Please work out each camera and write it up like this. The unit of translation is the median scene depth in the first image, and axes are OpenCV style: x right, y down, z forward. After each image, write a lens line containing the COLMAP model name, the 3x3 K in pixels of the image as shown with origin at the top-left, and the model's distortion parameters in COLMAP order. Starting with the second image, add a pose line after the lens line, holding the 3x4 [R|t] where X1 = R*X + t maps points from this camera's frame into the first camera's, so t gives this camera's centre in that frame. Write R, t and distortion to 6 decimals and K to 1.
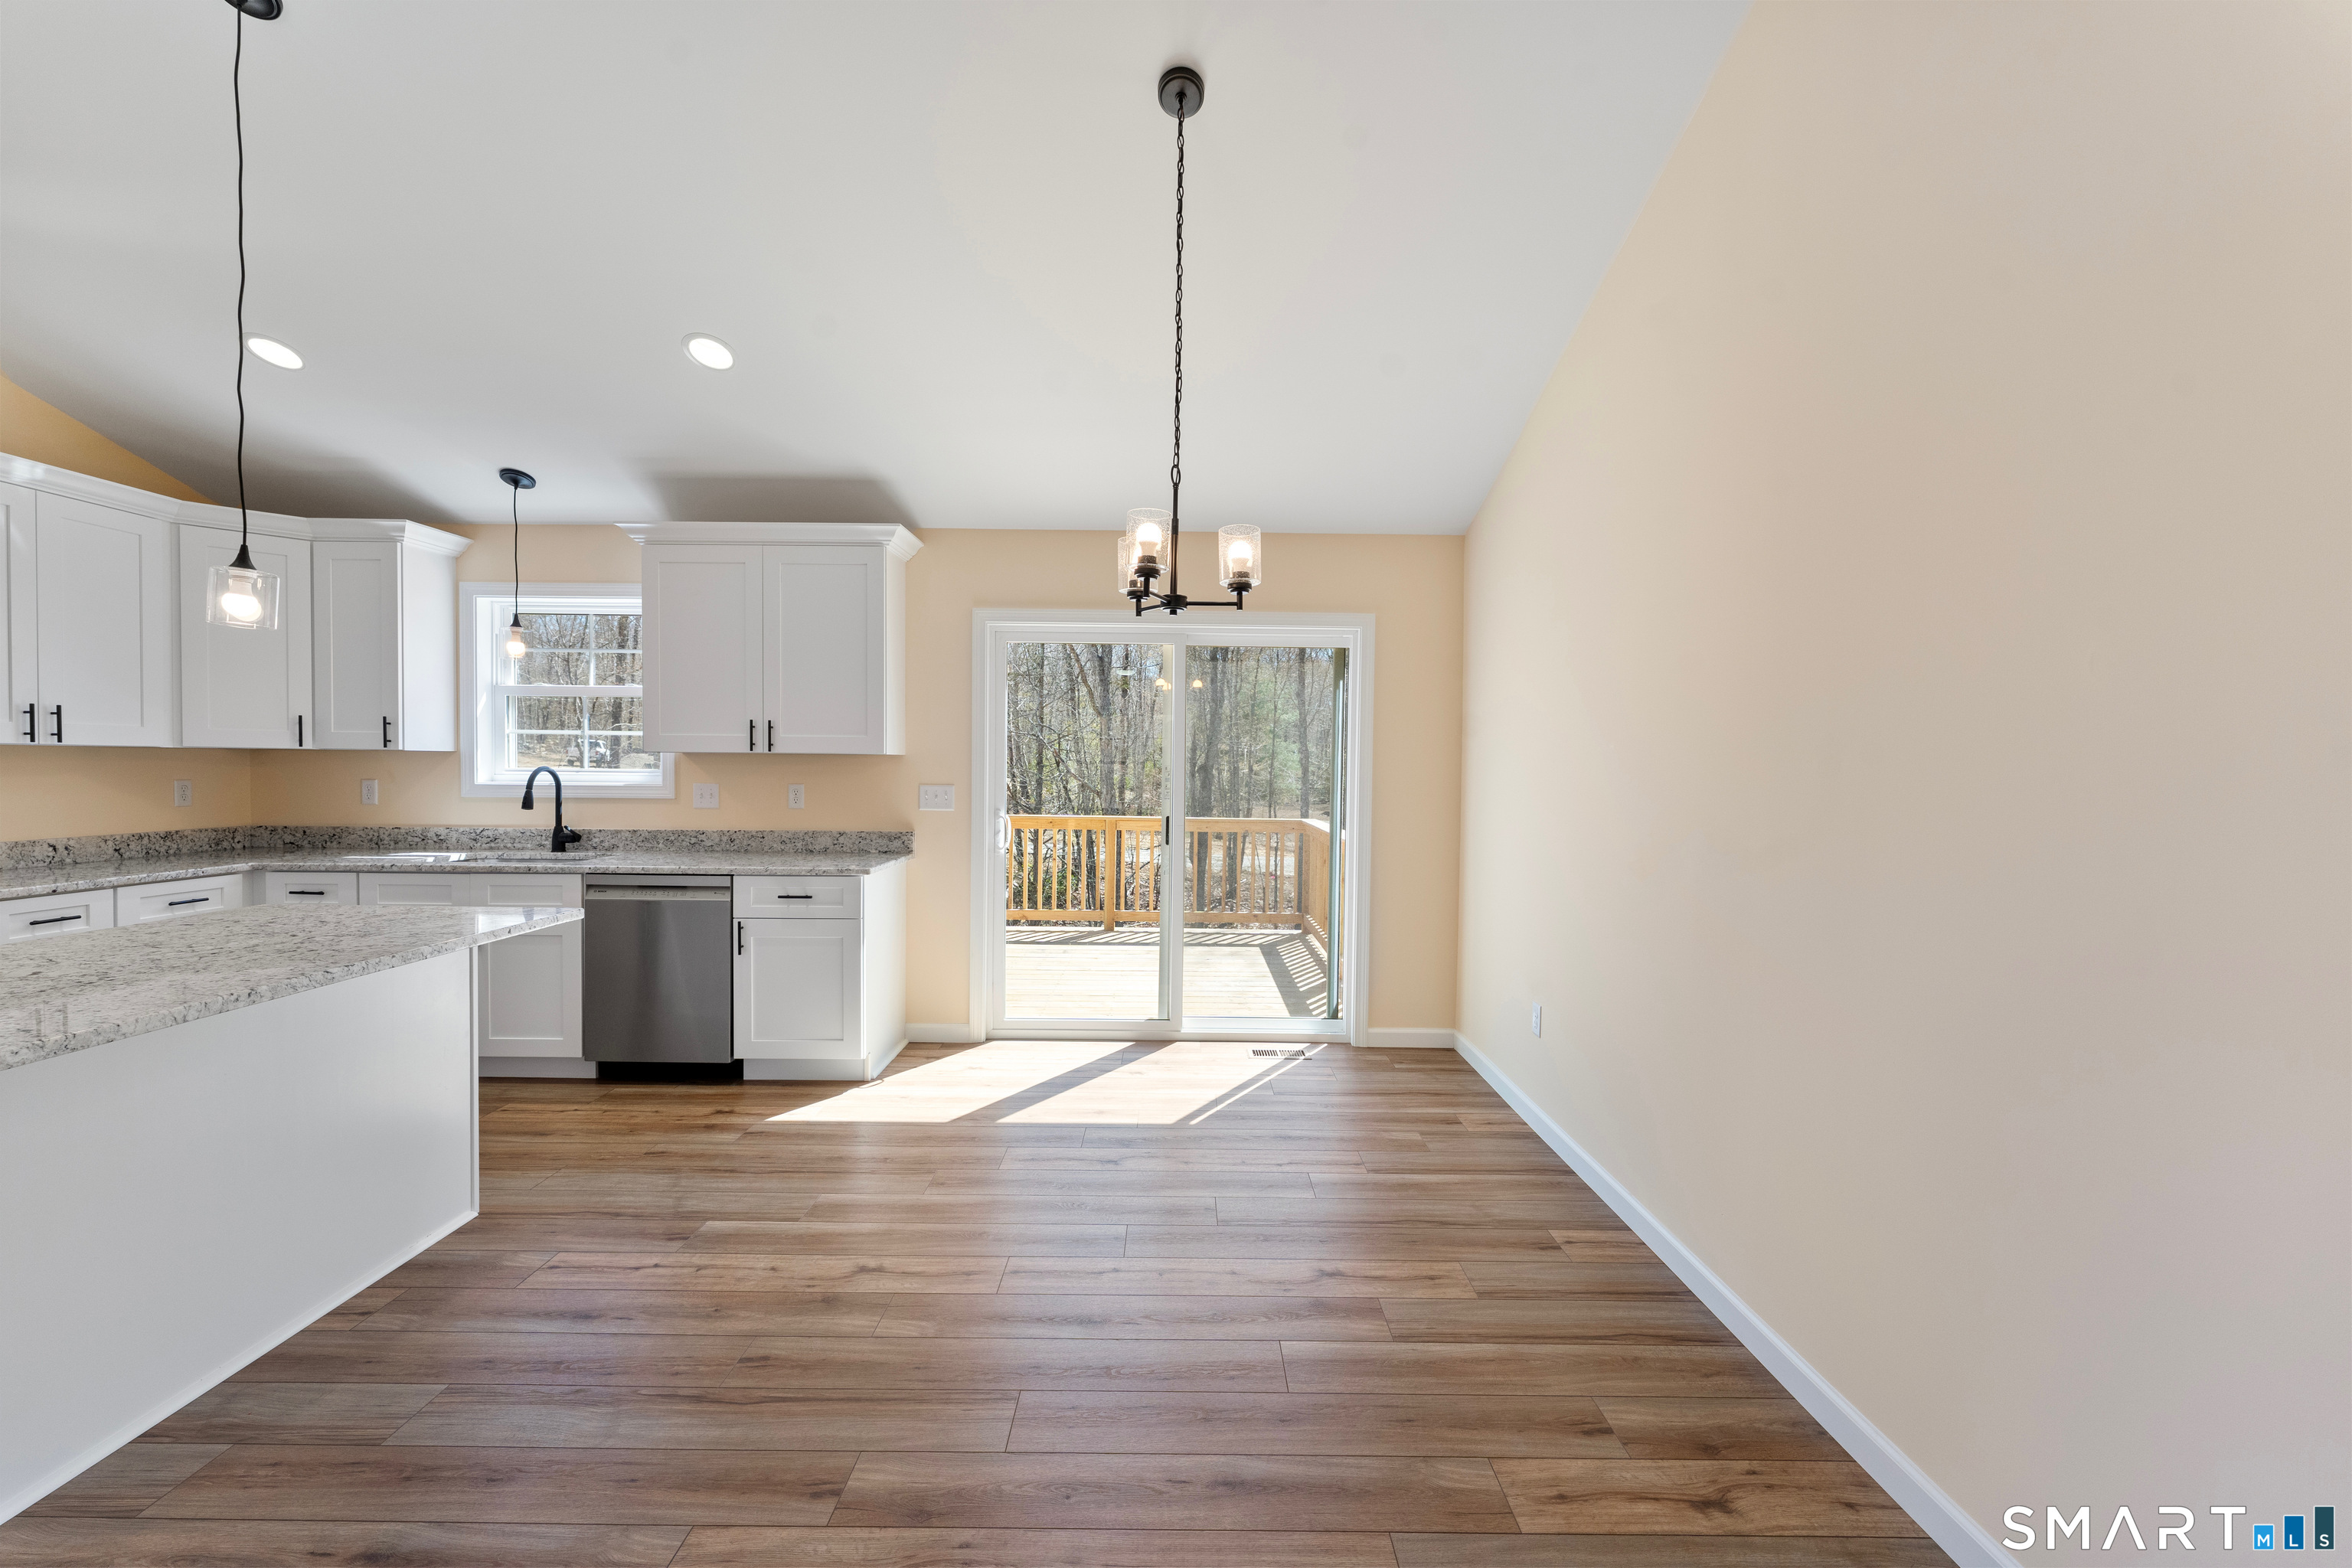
lens RADIAL K [[934.2, 0, 1177.6], [0, 934.2, 783.1], [0, 0, 1]] dist [-0.001353, -0.000037]
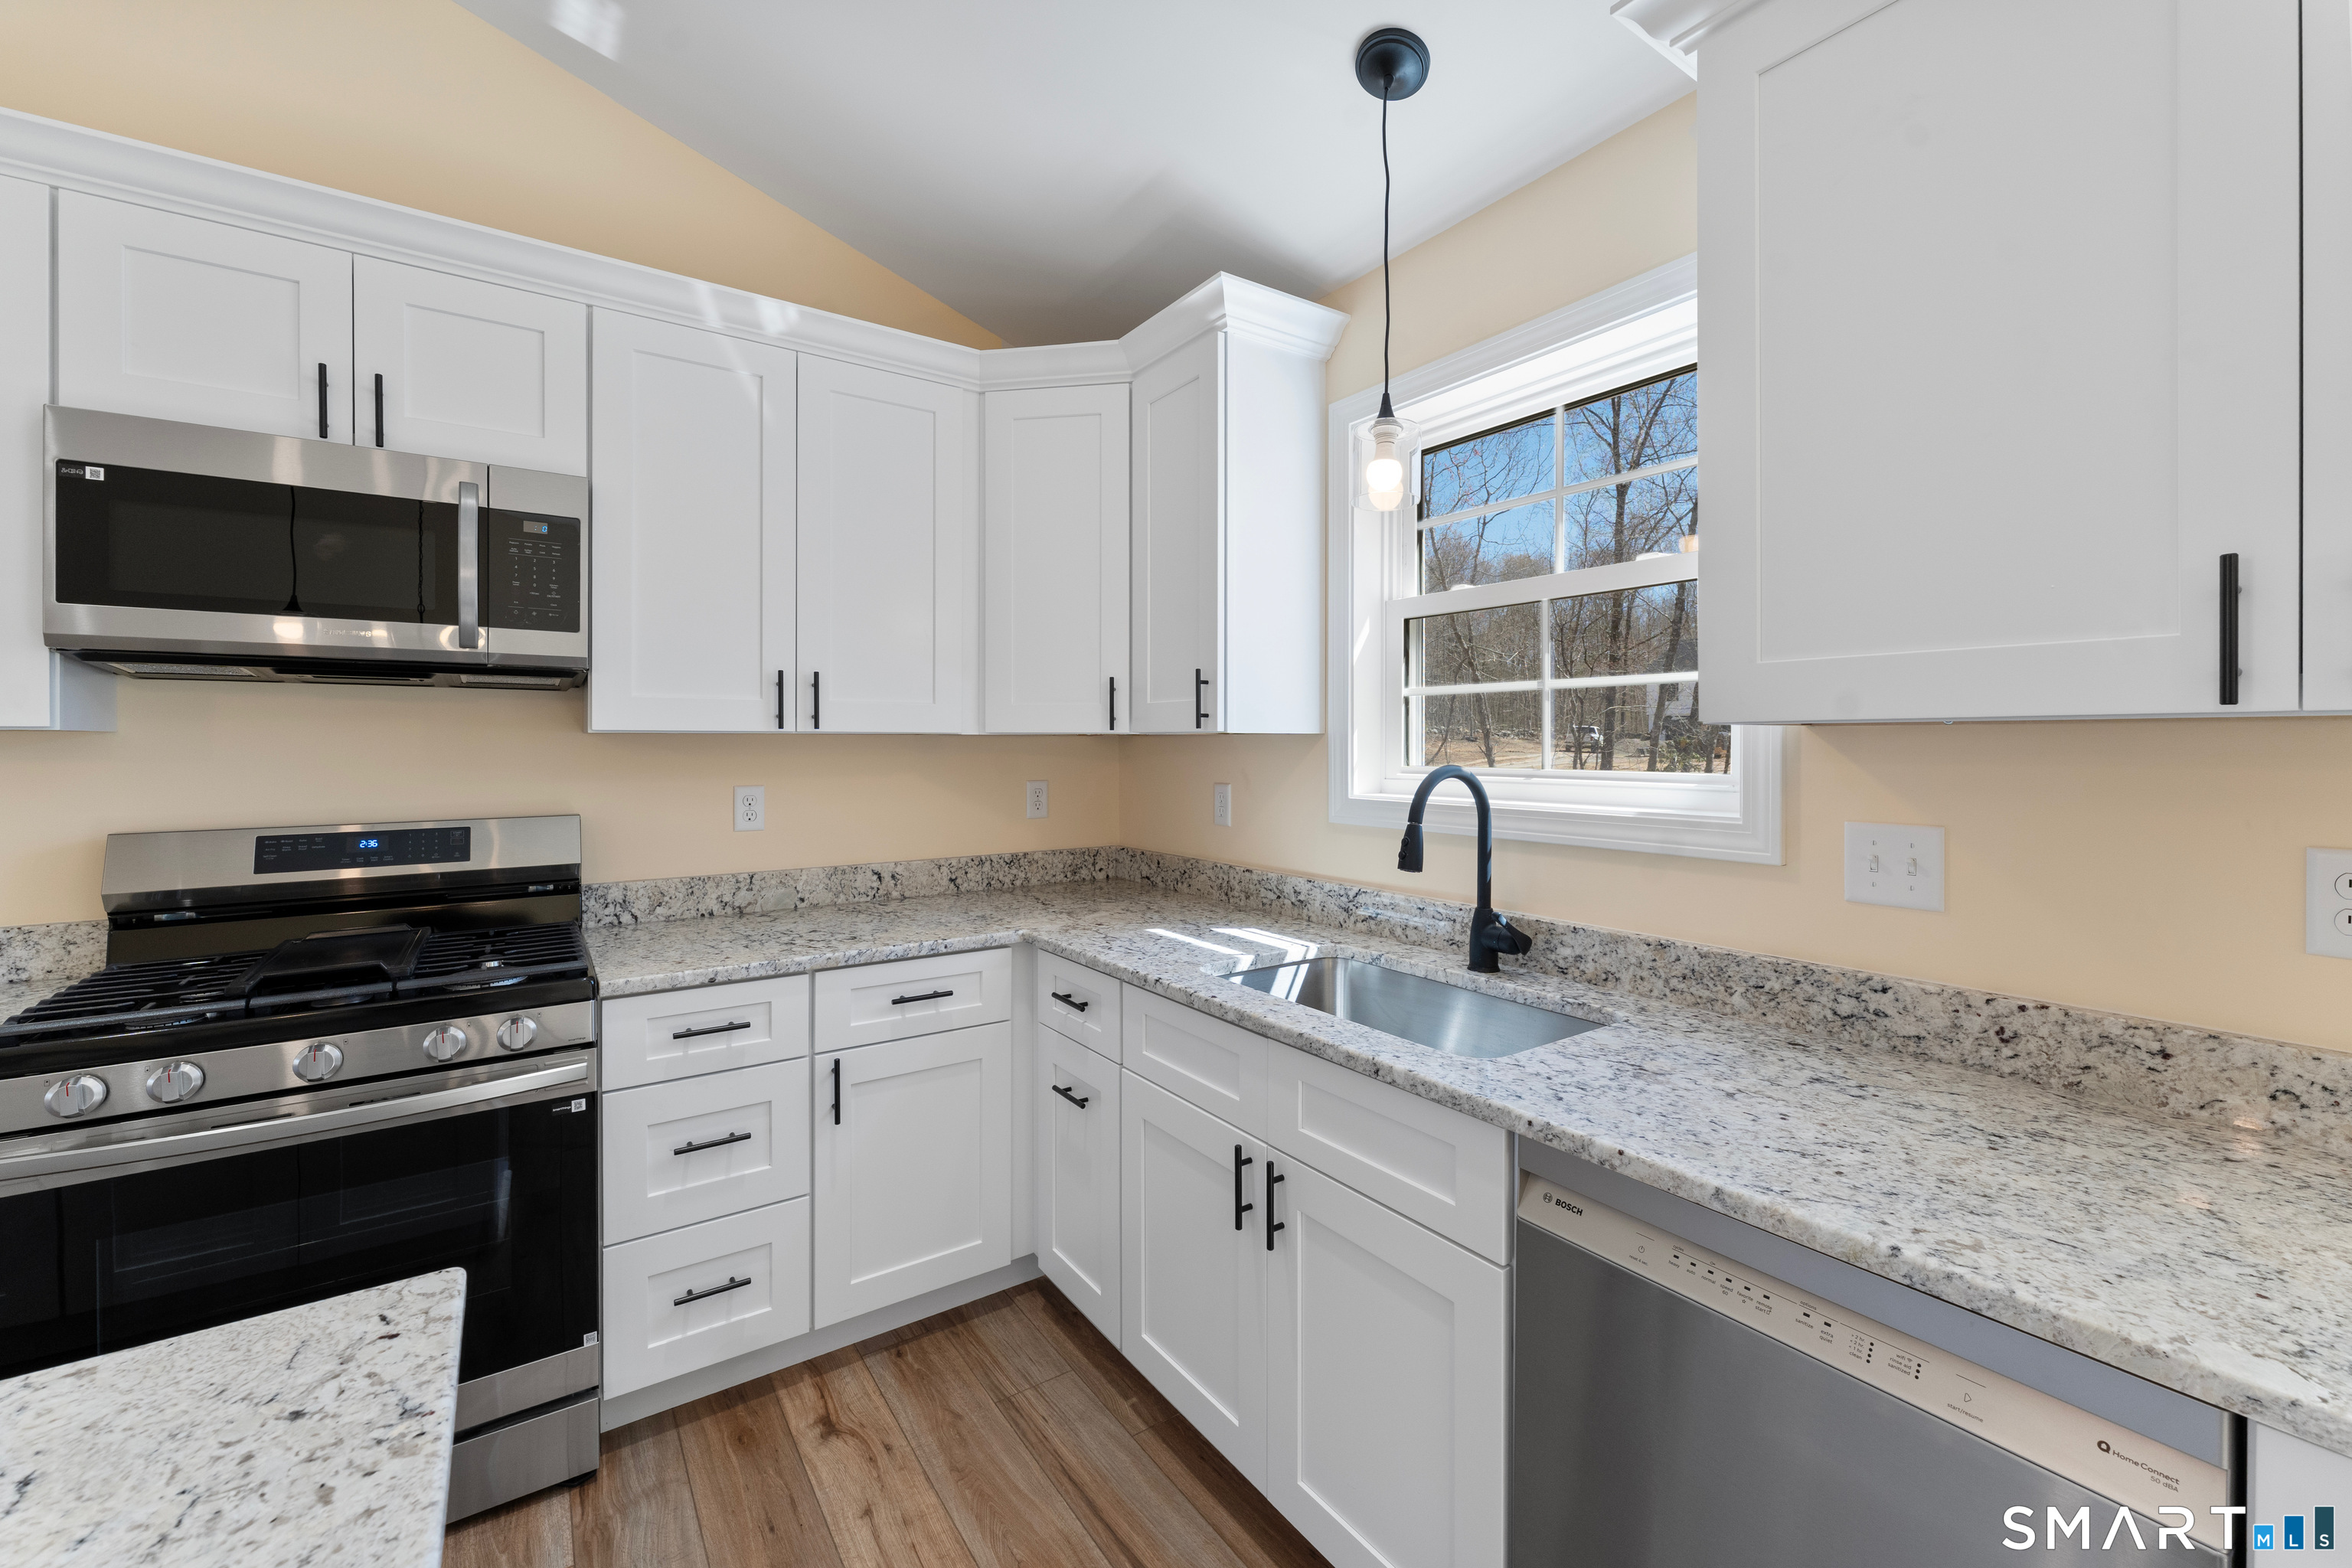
lens RADIAL K [[951.8, 0, 1183.6], [0, 951.8, 745.4], [0, 0, 1]] dist [-0.000085, -0.000325]
pose [[0.571315, -0.008176, -0.820690, -0.426631], [-0.011535, 0.999772, -0.017990, -0.019204], [0.820650, 0.019745, 0.571090, 0.706400]]
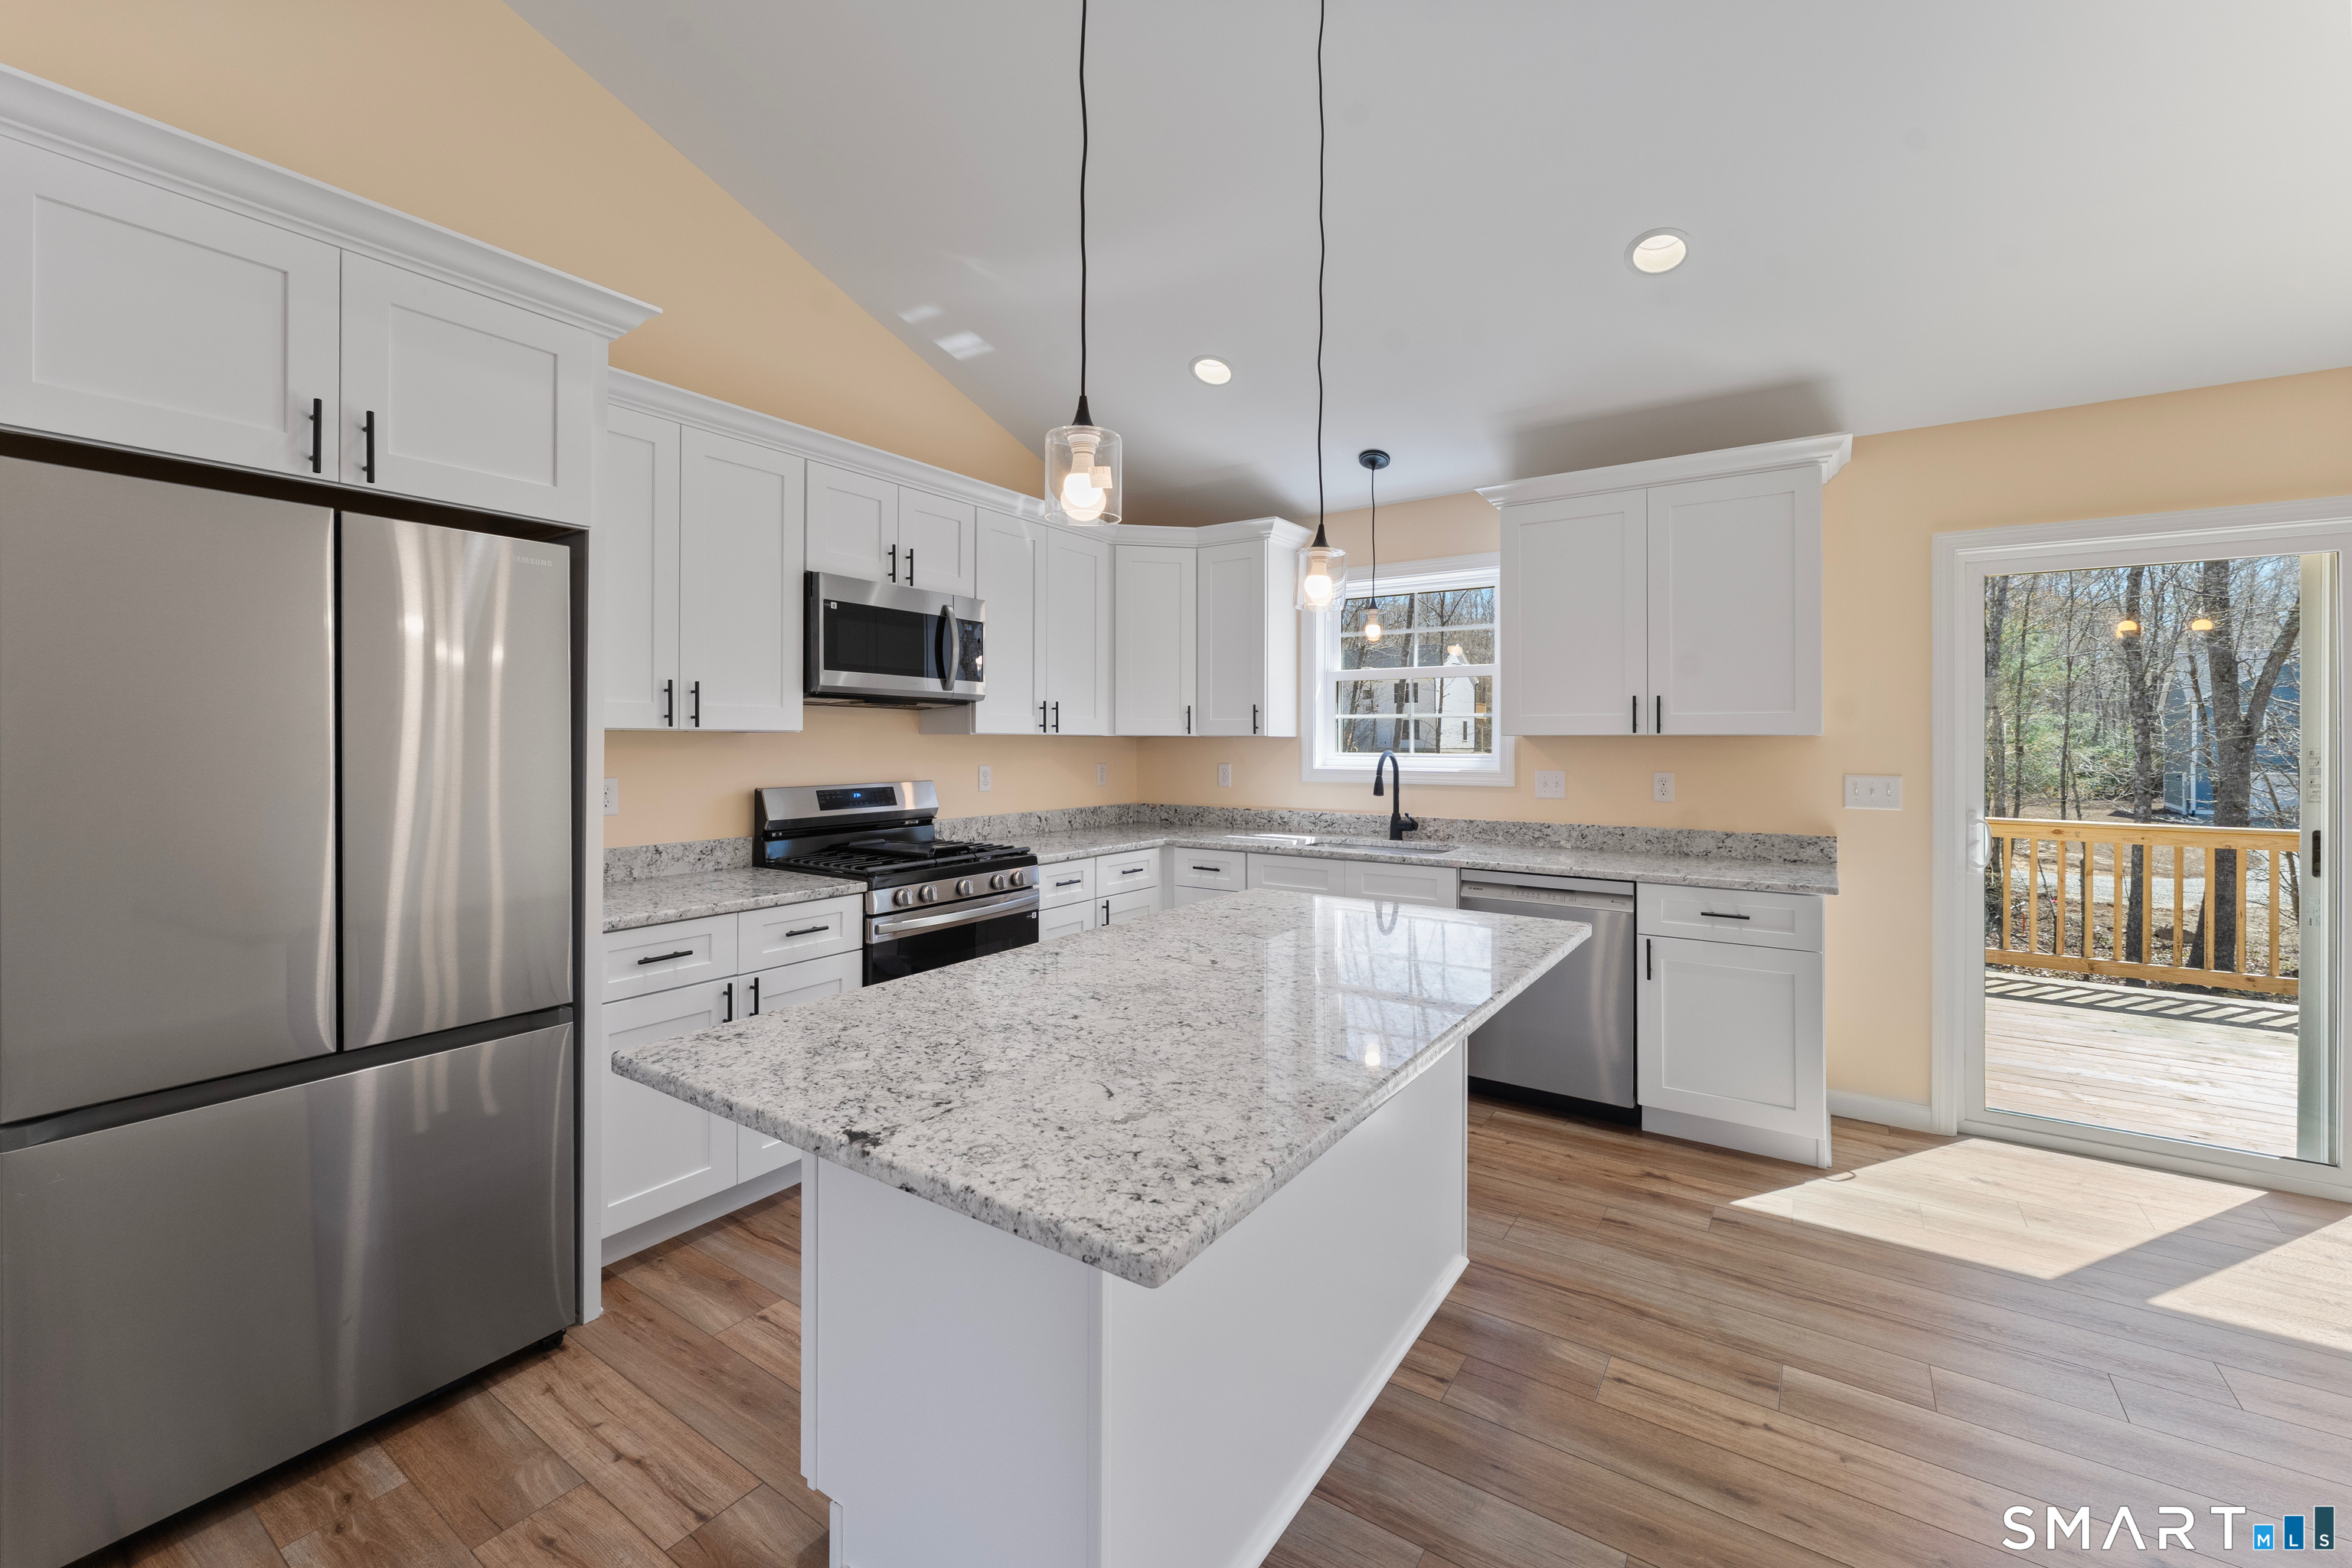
lens RADIAL K [[953.4, 0, 1177.1], [0, 953.4, 735.2], [0, 0, 1]] dist [-0.000157, 0.000000]
pose [[0.825688, -0.011247, -0.564015, -0.320623], [-0.007347, 0.999502, -0.030687, -0.003027], [0.564079, 0.029482, 0.825194, 0.060714]]
